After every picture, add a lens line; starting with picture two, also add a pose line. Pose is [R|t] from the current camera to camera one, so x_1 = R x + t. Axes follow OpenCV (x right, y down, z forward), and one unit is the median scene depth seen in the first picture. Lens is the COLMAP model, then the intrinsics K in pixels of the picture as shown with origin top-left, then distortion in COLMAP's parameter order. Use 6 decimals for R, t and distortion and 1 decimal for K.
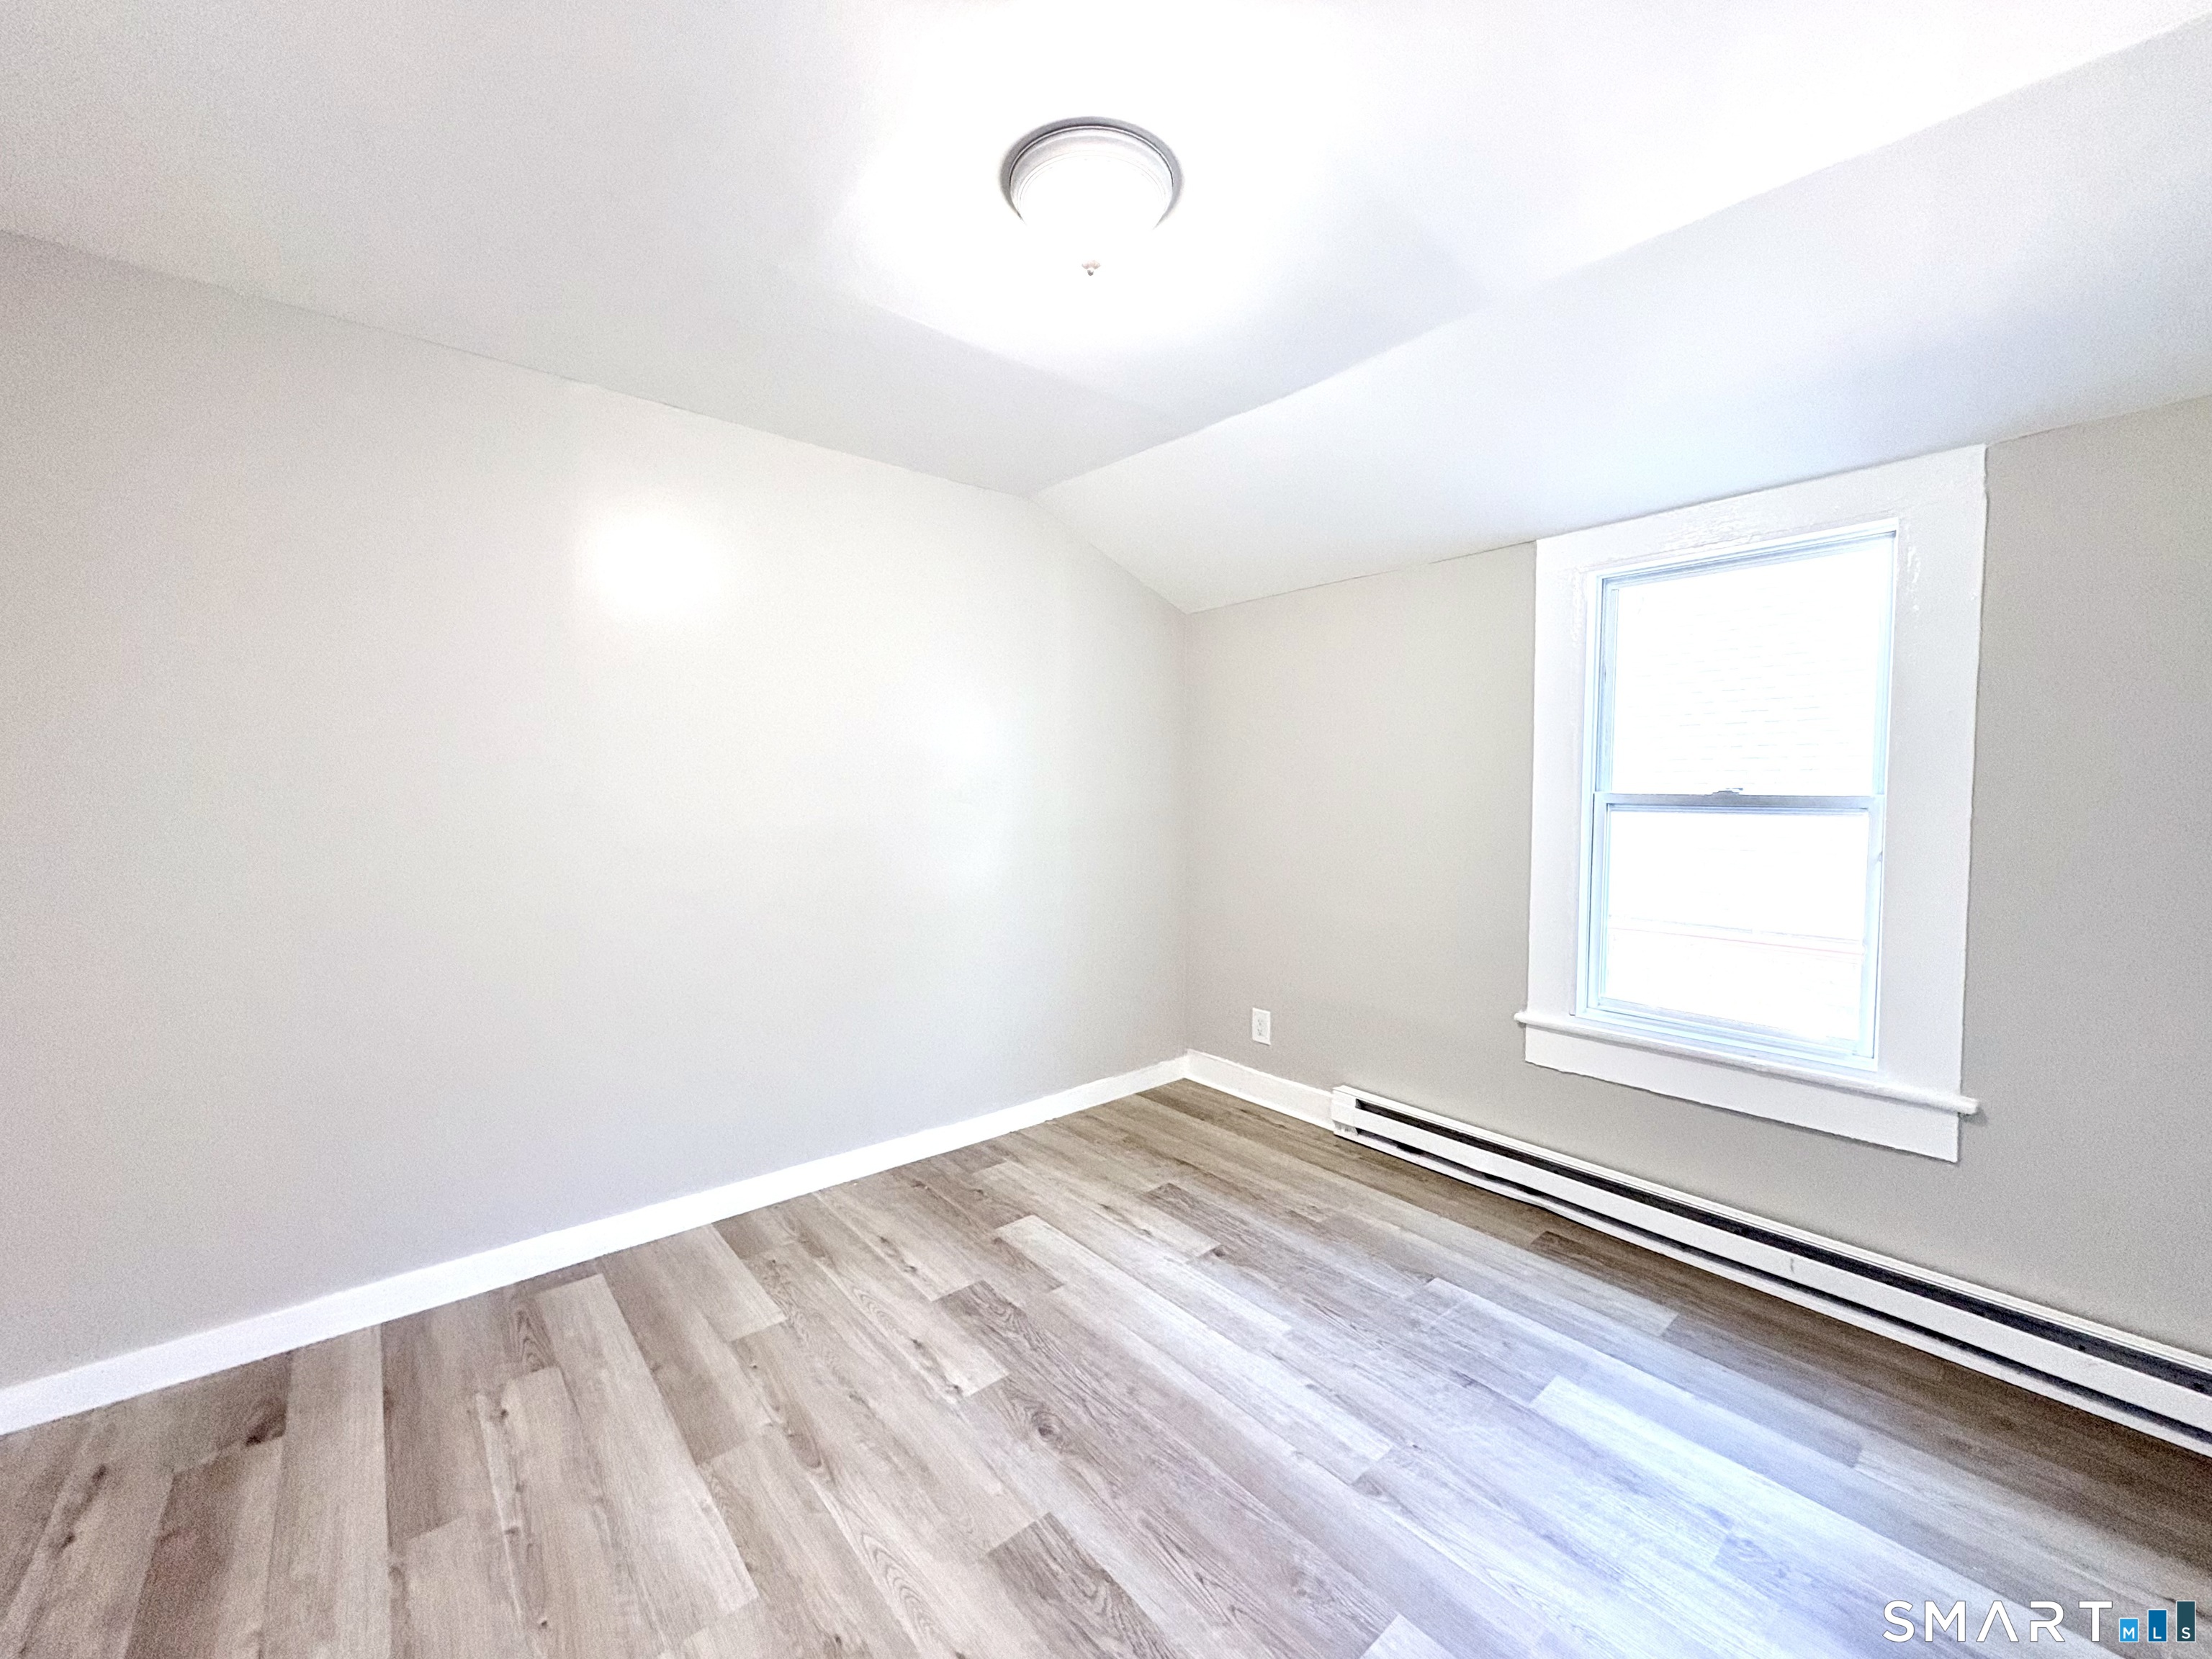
lens RADIAL K [[882.2, 0, 1105.0], [0, 882.2, 826.7], [0, 0, 1]] dist [-0.000828, -0.000151]
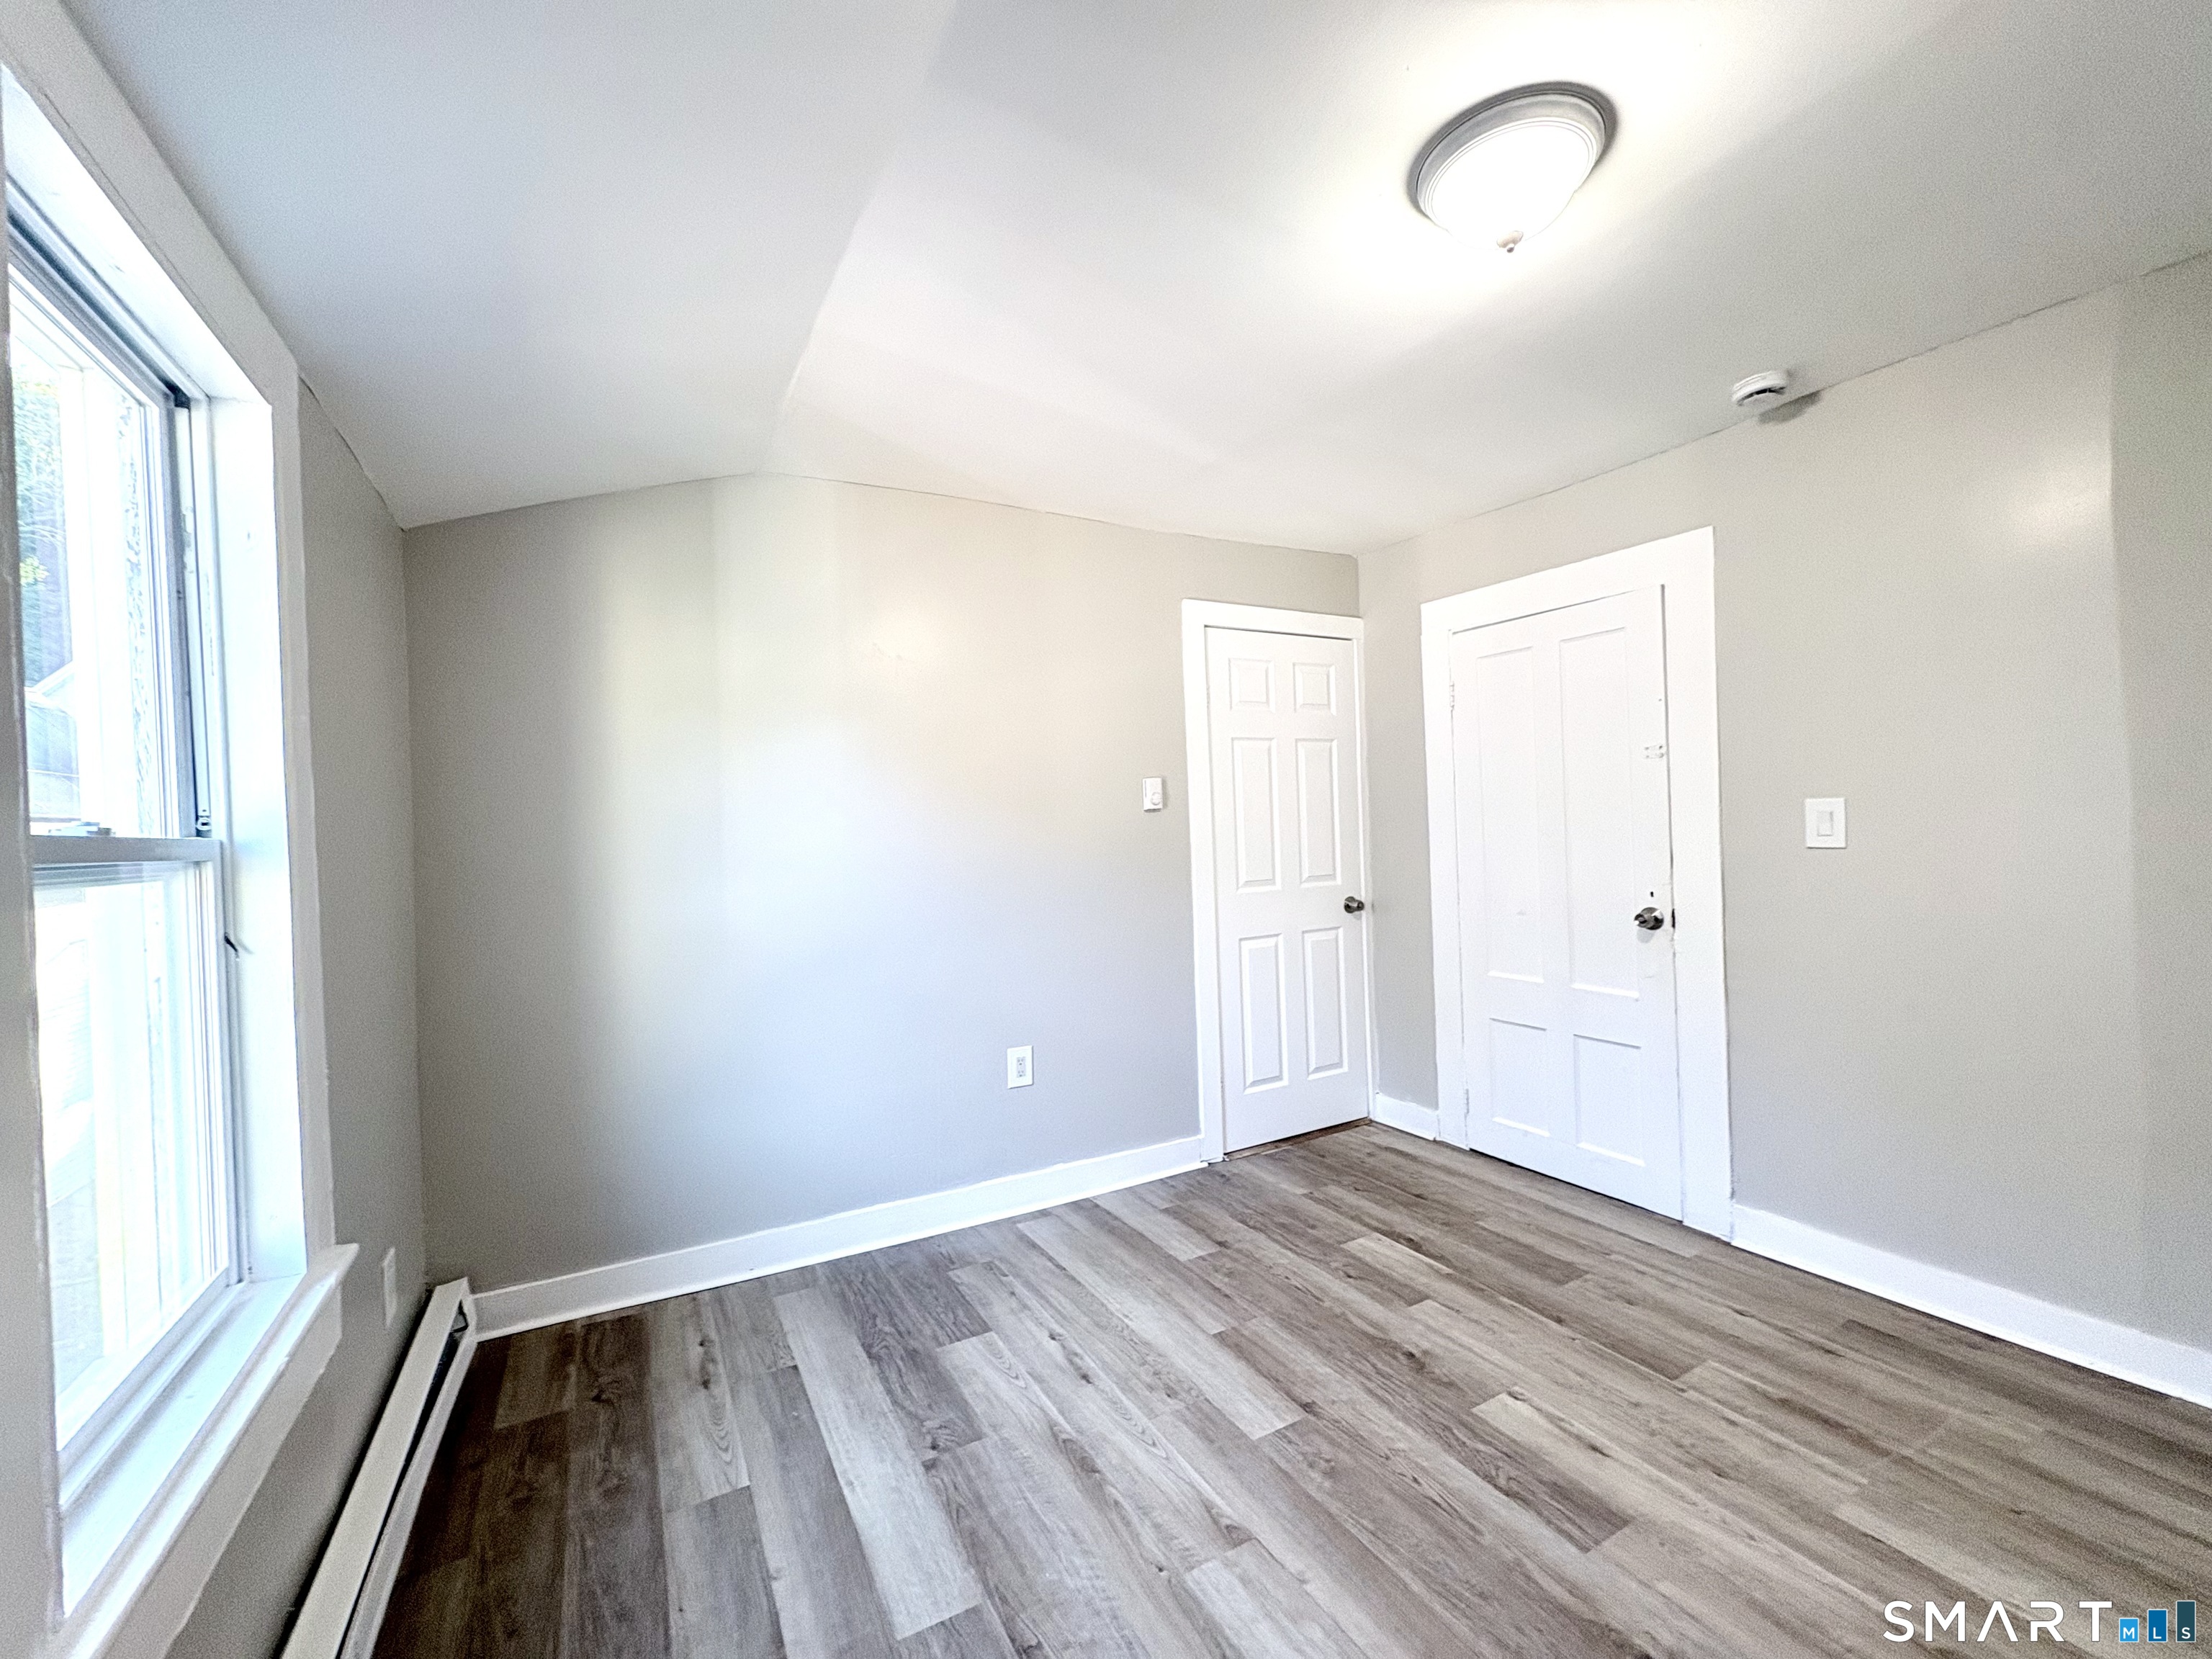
lens RADIAL K [[882.2, 0, 1102.9], [0, 882.2, 827.4], [0, 0, 1]] dist [-0.000828, -0.000151]
pose [[-0.981213, 0.026862, 0.191049, 0.241347], [0.037350, 0.997974, 0.051508, -0.071084], [-0.189278, 0.057676, -0.980228, 1.951940]]
